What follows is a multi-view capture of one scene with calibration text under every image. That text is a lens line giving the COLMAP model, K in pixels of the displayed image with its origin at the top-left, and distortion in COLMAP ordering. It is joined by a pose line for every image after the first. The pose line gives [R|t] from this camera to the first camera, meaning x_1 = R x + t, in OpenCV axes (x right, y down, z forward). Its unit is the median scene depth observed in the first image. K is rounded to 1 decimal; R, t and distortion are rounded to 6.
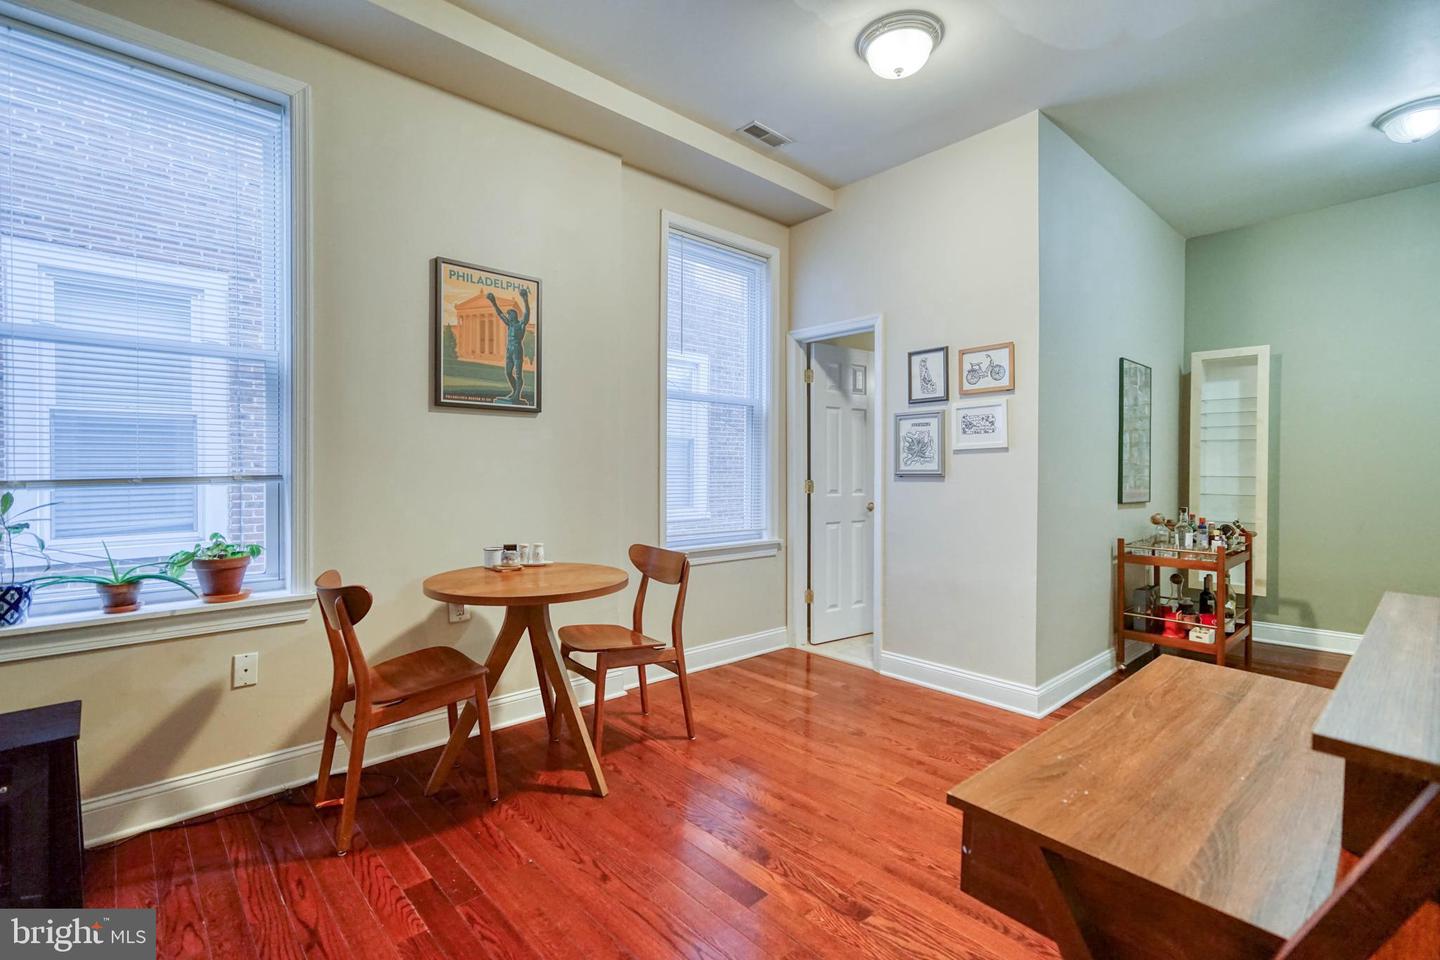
lens RADIAL K [[668.1, 0, 711.5], [0, 668.1, 469.5], [0, 0, 1]] dist [0.005325, 0.005699]
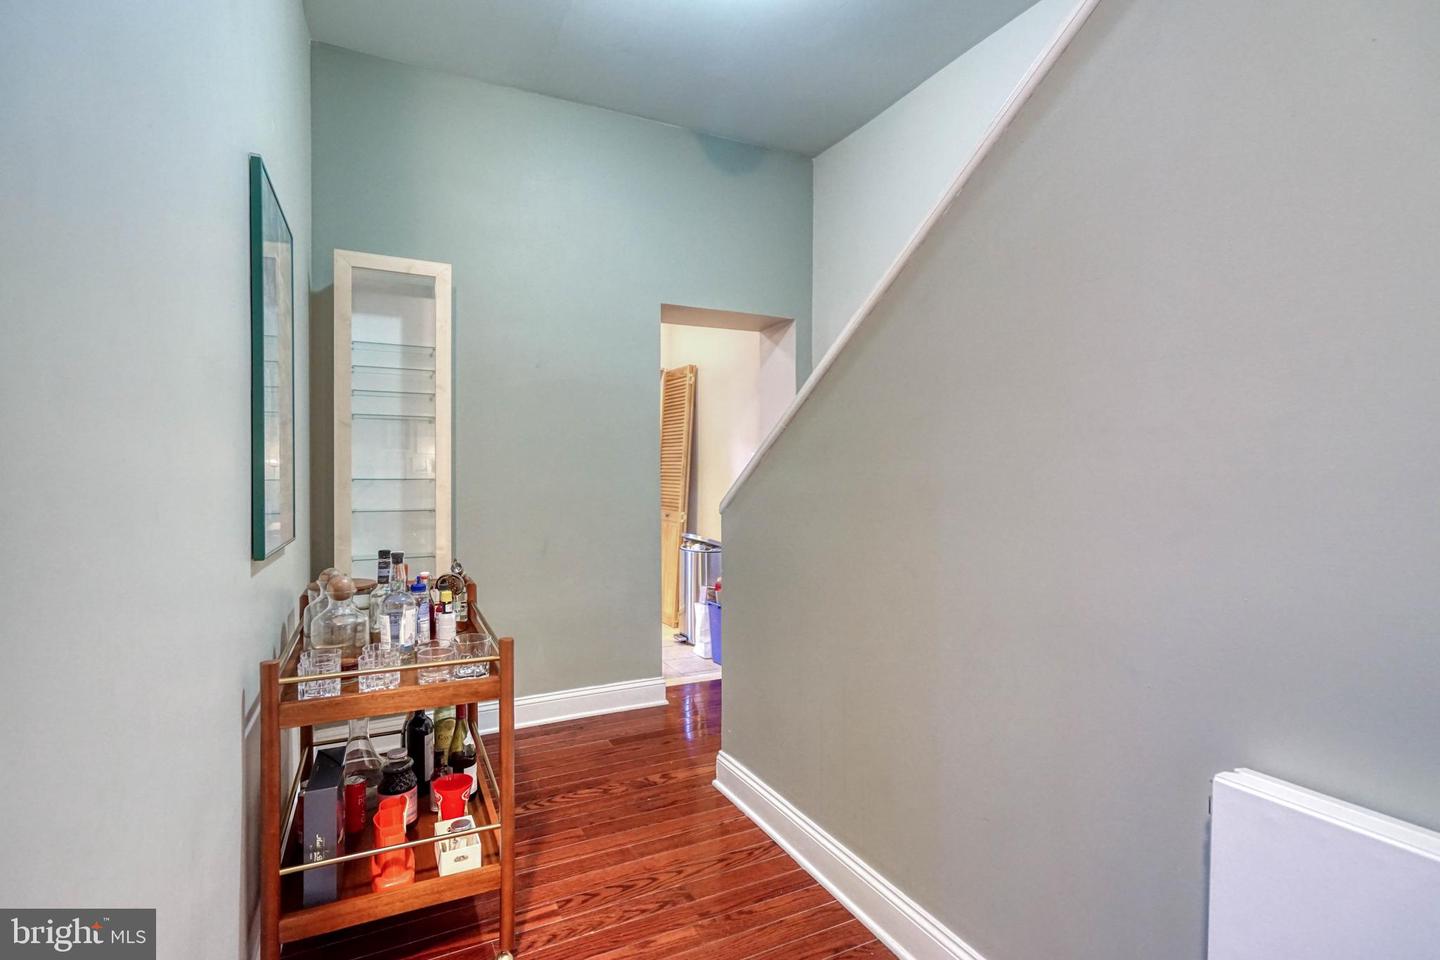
lens RADIAL K [[668.1, 0, 687.8], [0, 668.1, 485.6], [0, 0, 1]] dist [0.005325, 0.005699]
pose [[0.309174, -0.018720, 0.950821, 0.393644], [0.002454, 0.999819, 0.018887, 0.007114], [-0.951002, -0.003506, 0.309164, 0.771649]]
